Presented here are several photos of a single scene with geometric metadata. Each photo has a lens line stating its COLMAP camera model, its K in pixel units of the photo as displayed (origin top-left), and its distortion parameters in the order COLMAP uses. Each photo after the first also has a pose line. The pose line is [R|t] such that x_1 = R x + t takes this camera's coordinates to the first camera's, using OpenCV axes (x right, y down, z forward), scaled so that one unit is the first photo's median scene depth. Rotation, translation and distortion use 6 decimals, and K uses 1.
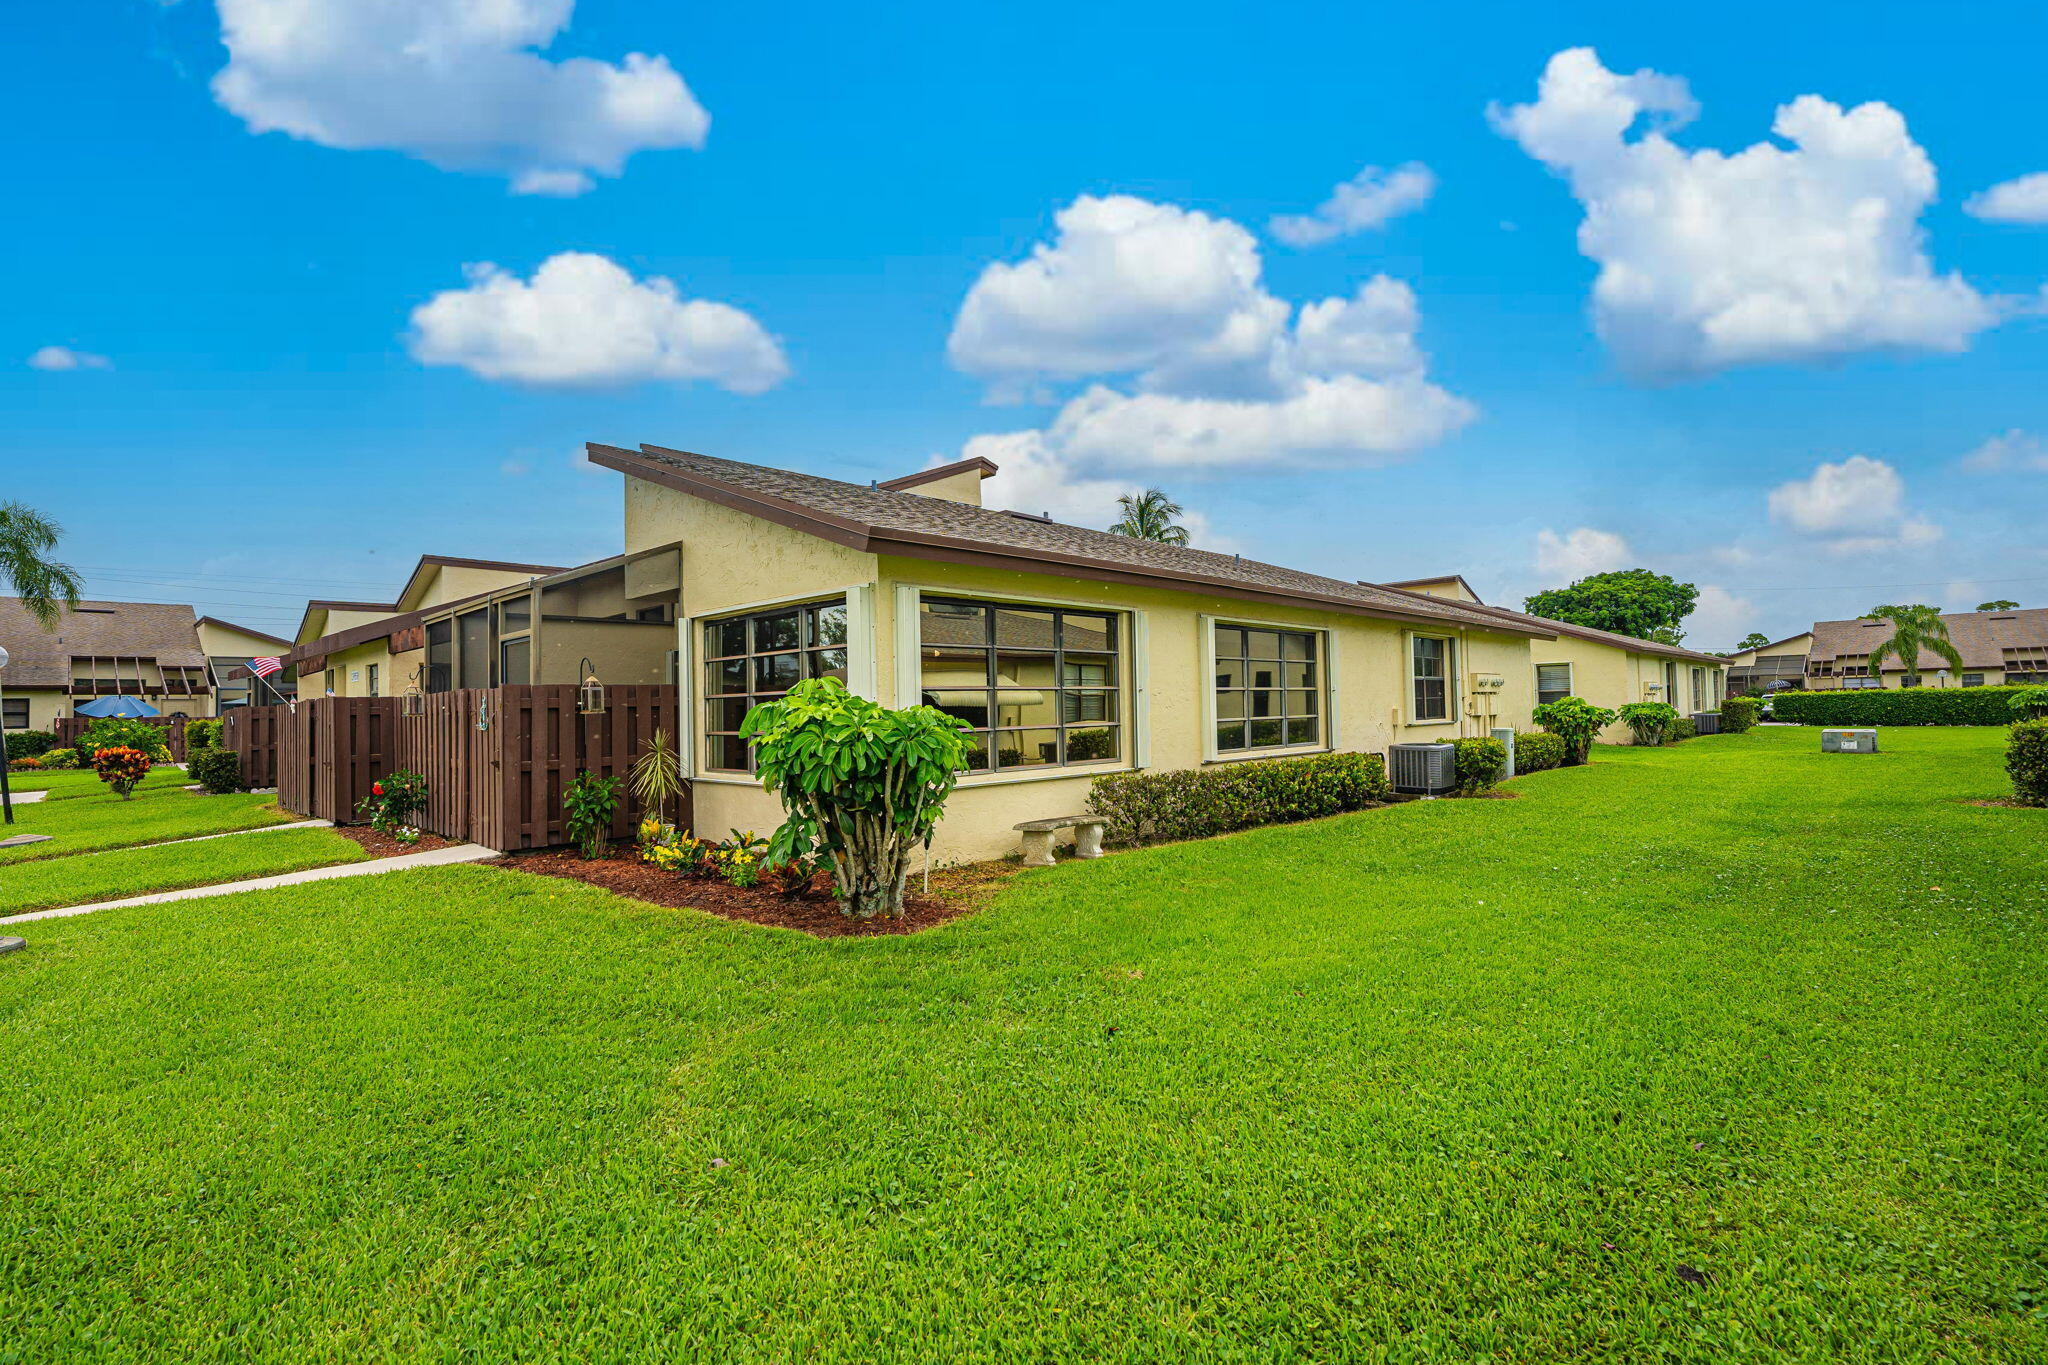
lens RADIAL K [[918.7, 0, 1008.2], [0, 918.7, 717.4], [0, 0, 1]] dist [-0.004146, -0.000372]
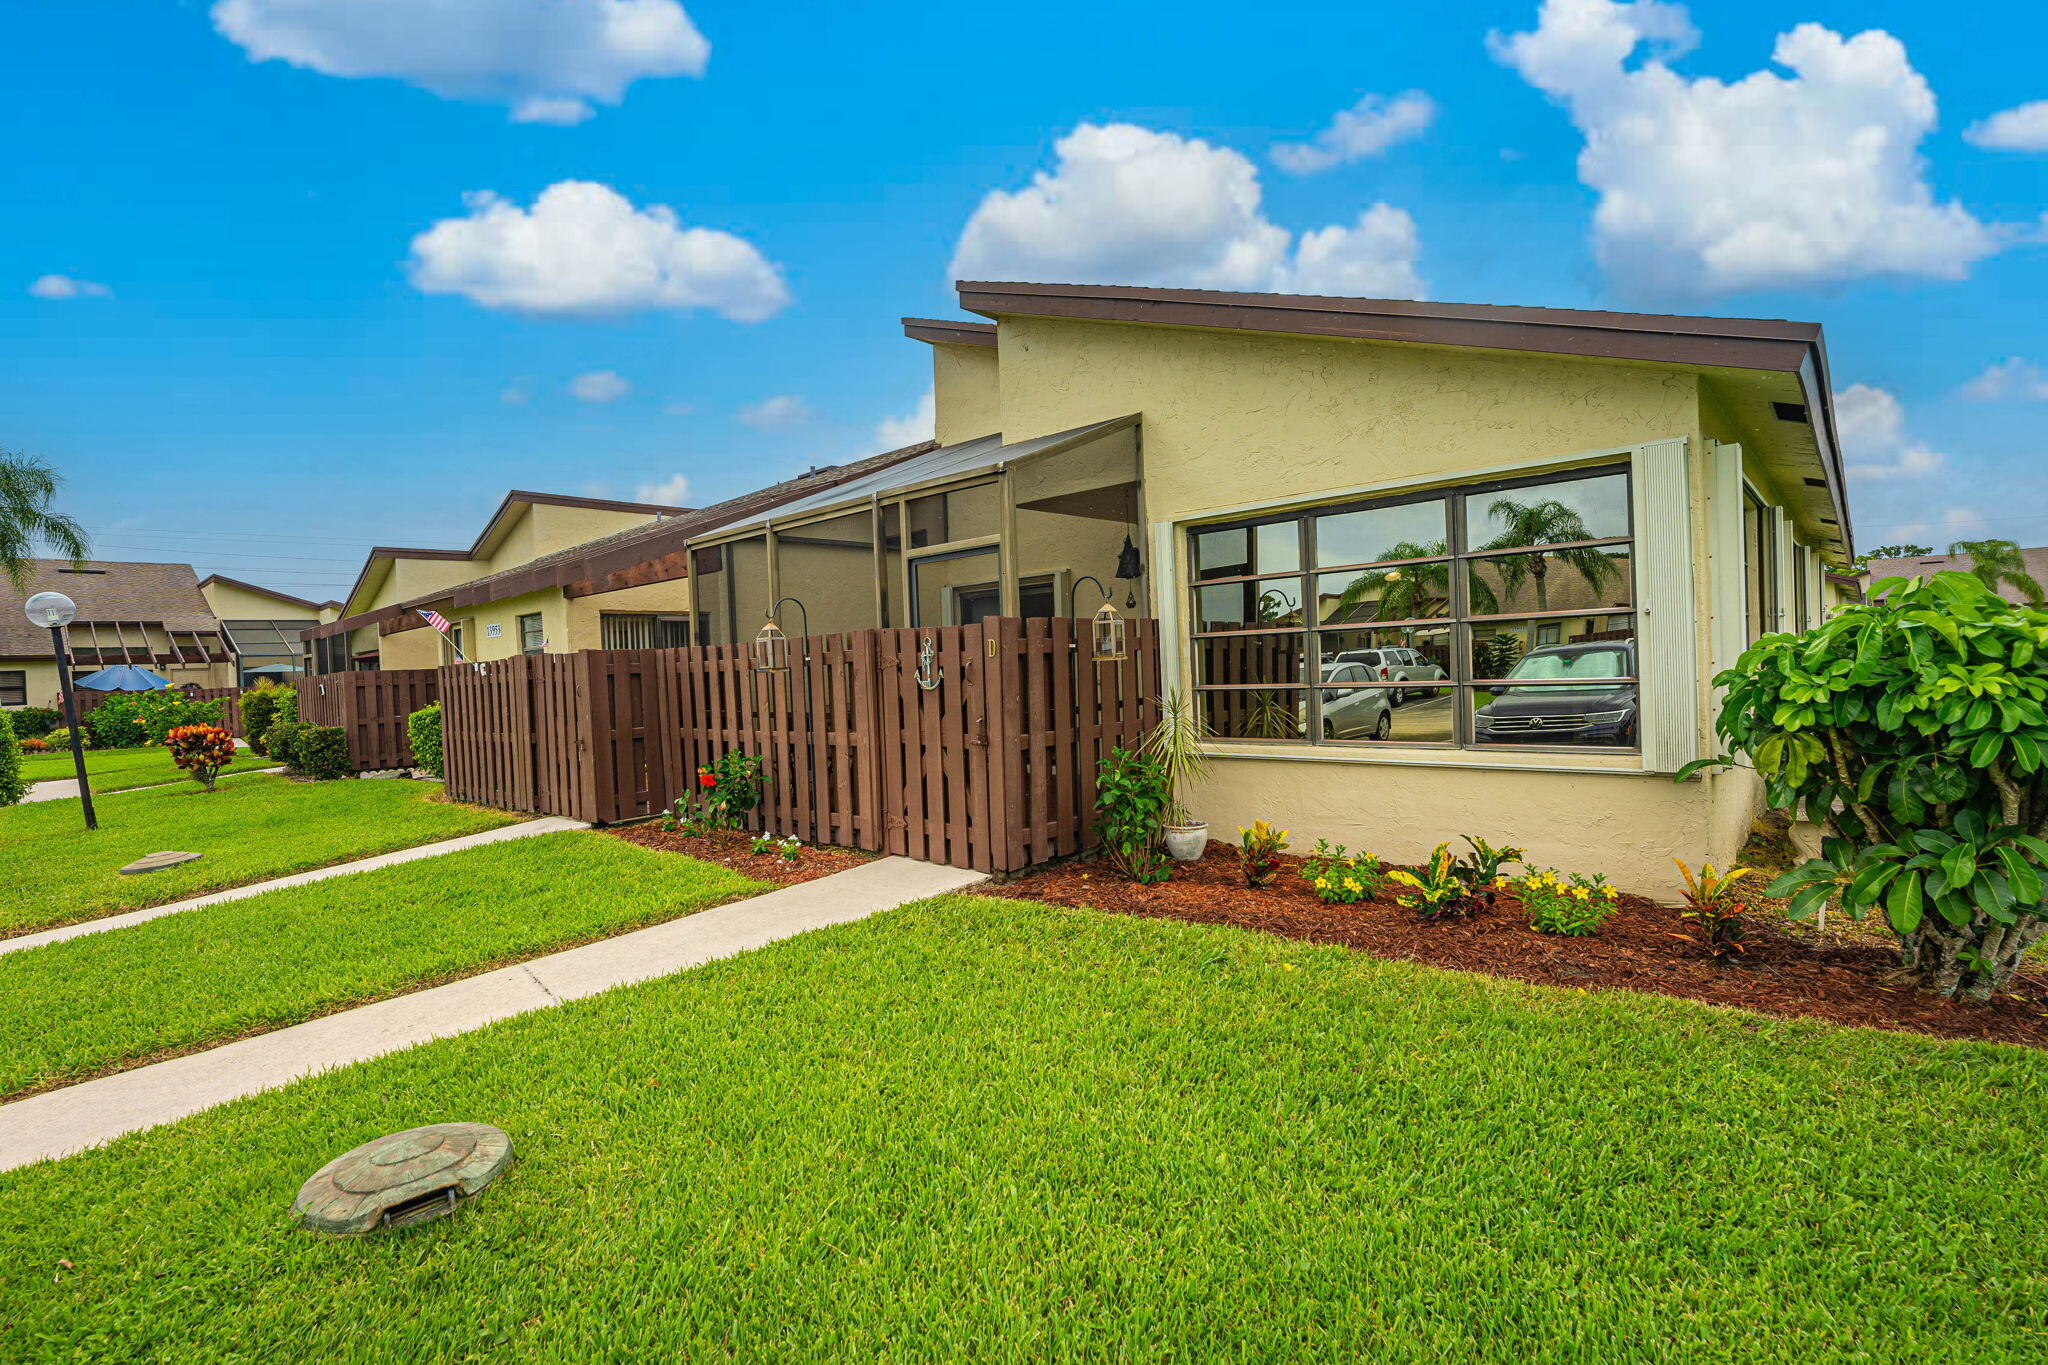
lens RADIAL K [[939.2, 0, 1018.3], [0, 939.2, 678.9], [0, 0, 1]] dist [-0.015995, -0.000091]
pose [[0.999377, -0.019645, 0.029303, -0.265011], [0.019508, 0.999797, 0.004963, 0.002525], [-0.029395, -0.004388, 0.999558, 0.160807]]
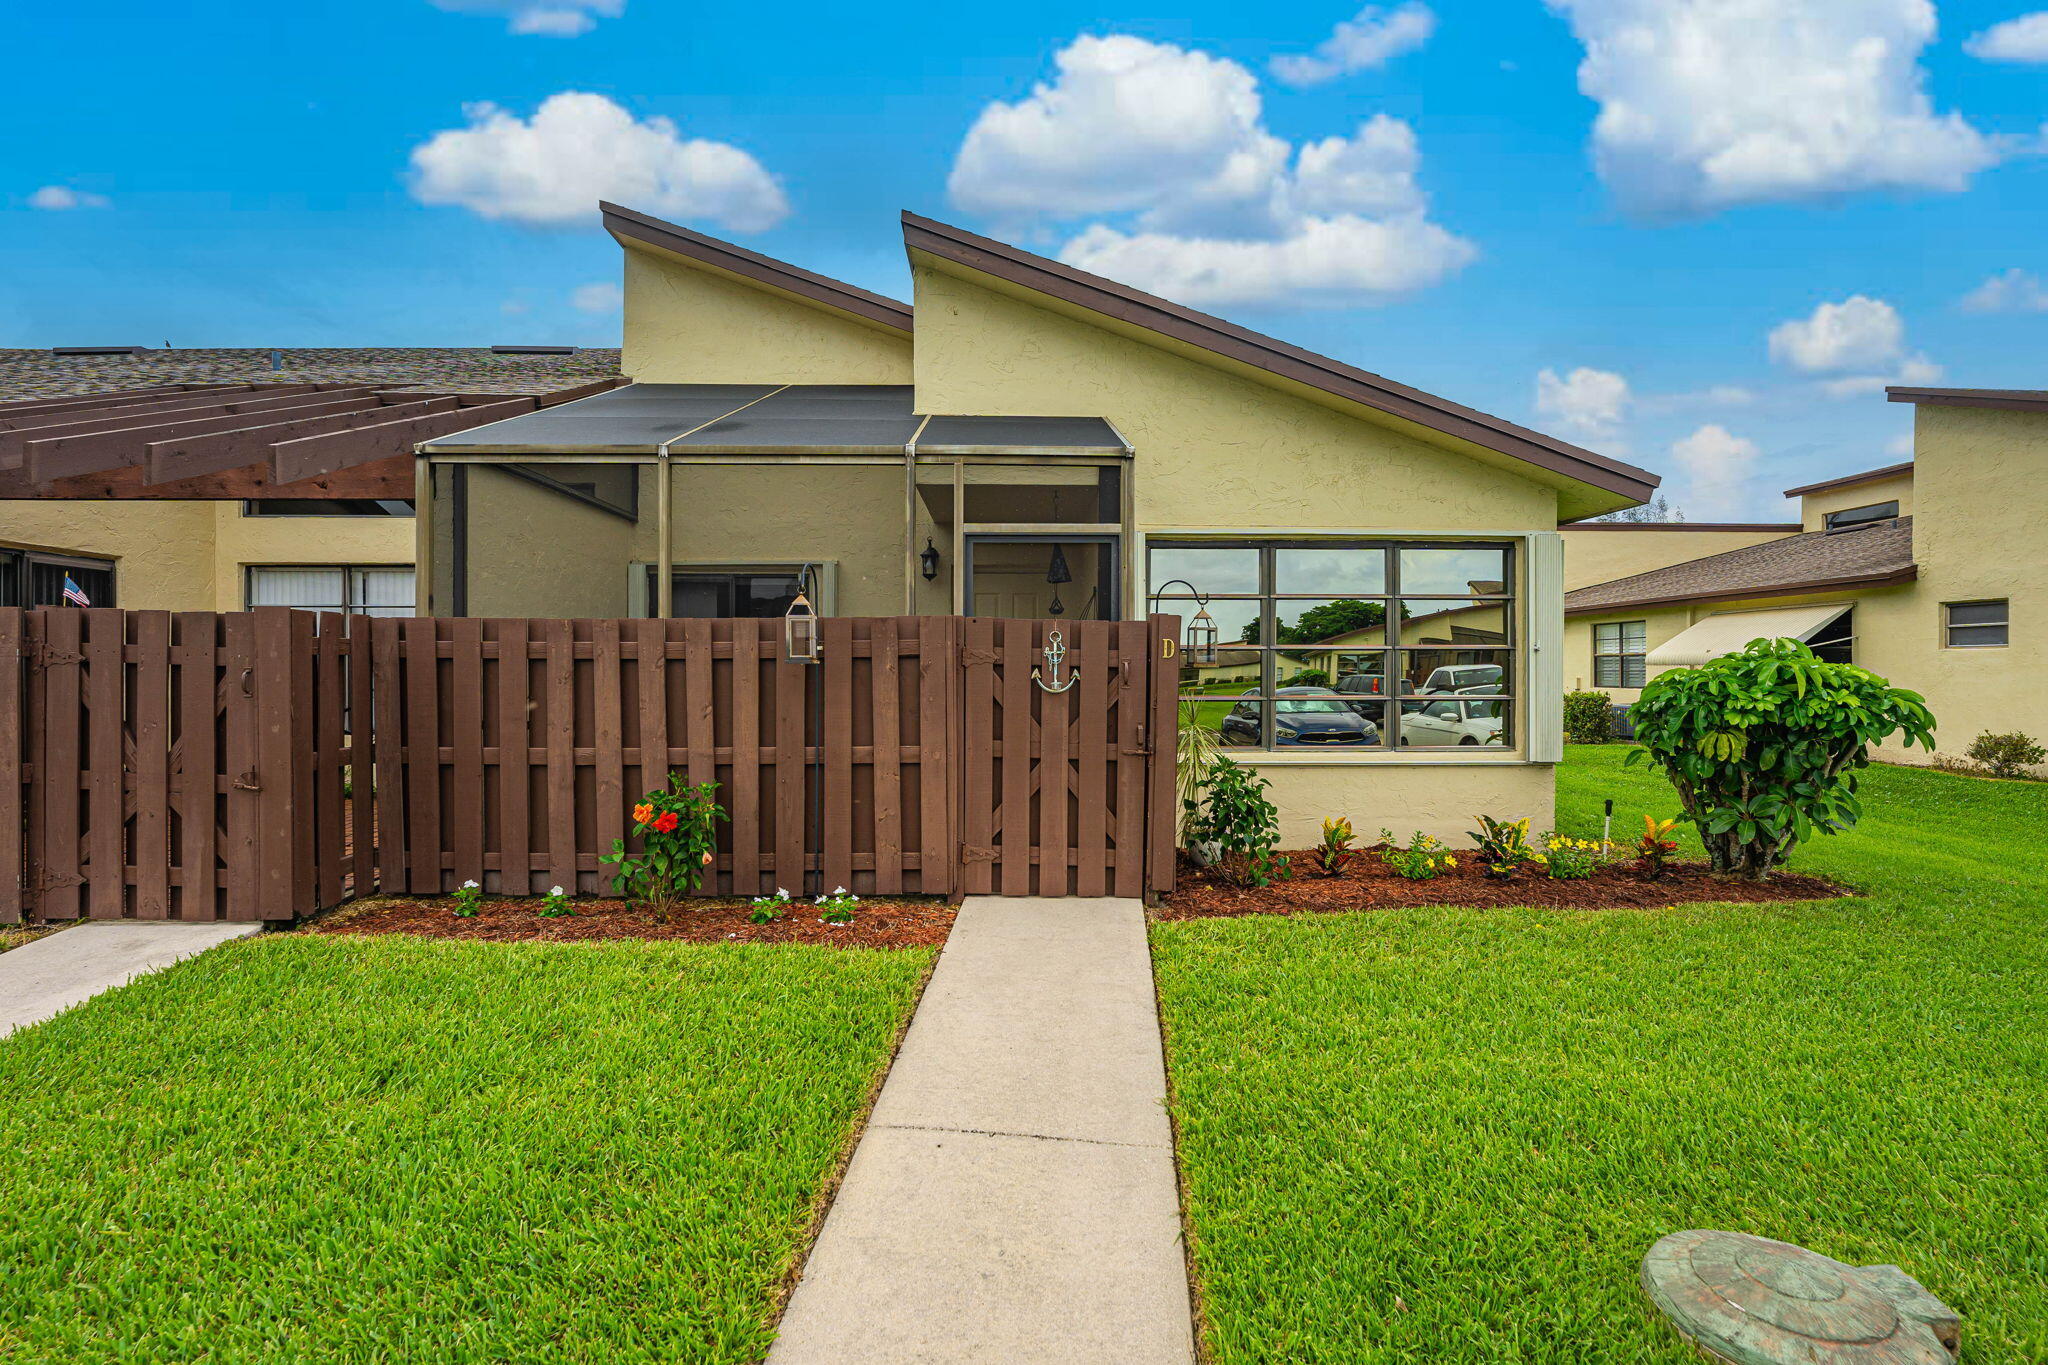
lens RADIAL K [[971.5, 0, 1019.8], [0, 971.5, 675.7], [0, 0, 1]] dist [-0.014401, 0.000138]
pose [[0.700370, 0.017791, 0.713558, -0.512436], [-0.009572, 0.999834, -0.015533, 0.007159], [-0.713716, 0.004049, 0.700424, 0.299477]]
